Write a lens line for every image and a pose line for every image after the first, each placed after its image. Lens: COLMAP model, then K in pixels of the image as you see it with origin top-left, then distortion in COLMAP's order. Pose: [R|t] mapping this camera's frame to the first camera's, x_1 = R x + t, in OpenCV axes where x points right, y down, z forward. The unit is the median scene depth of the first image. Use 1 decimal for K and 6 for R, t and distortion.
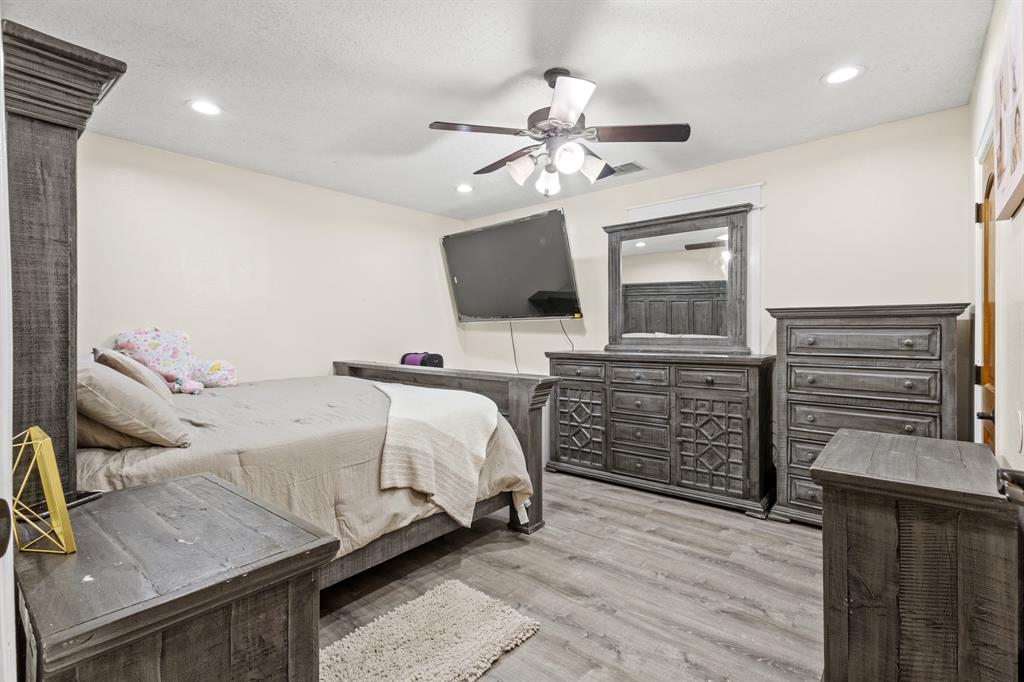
lens RADIAL K [[468.8, 0, 513.1], [0, 468.8, 335.3], [0, 0, 1]] dist [0.010687, -0.002471]
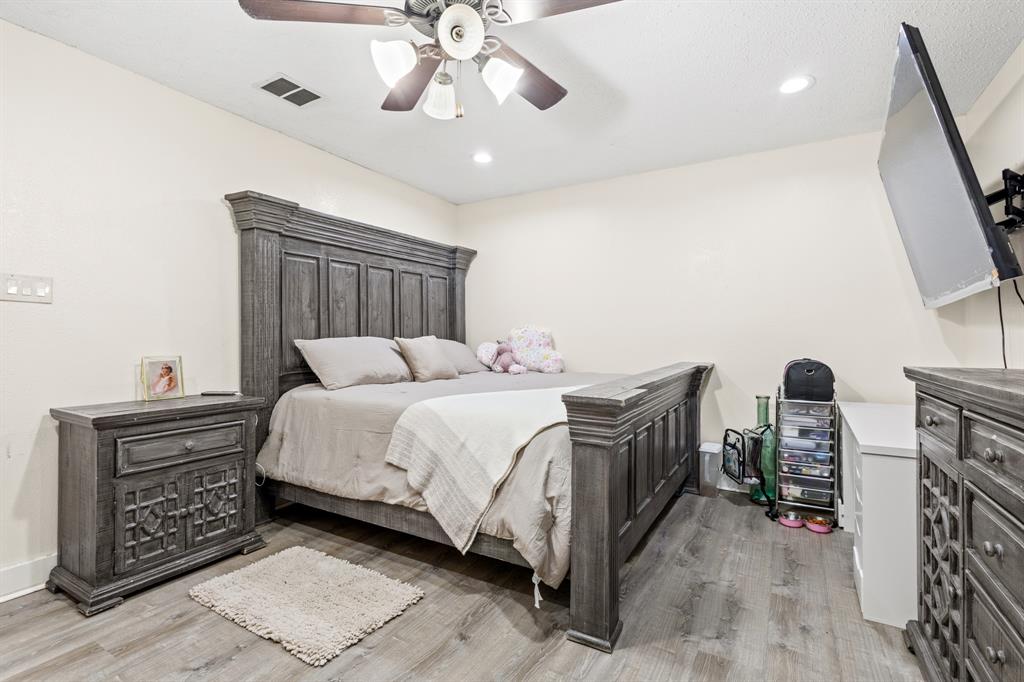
lens RADIAL K [[468.8, 0, 513.3], [0, 468.8, 338.5], [0, 0, 1]] dist [0.010687, -0.002471]
pose [[0.167334, 0.005960, -0.985882, 0.769091], [-0.014182, 0.999893, 0.003637, 0.021712], [0.985798, 0.013373, 0.167401, 0.975471]]
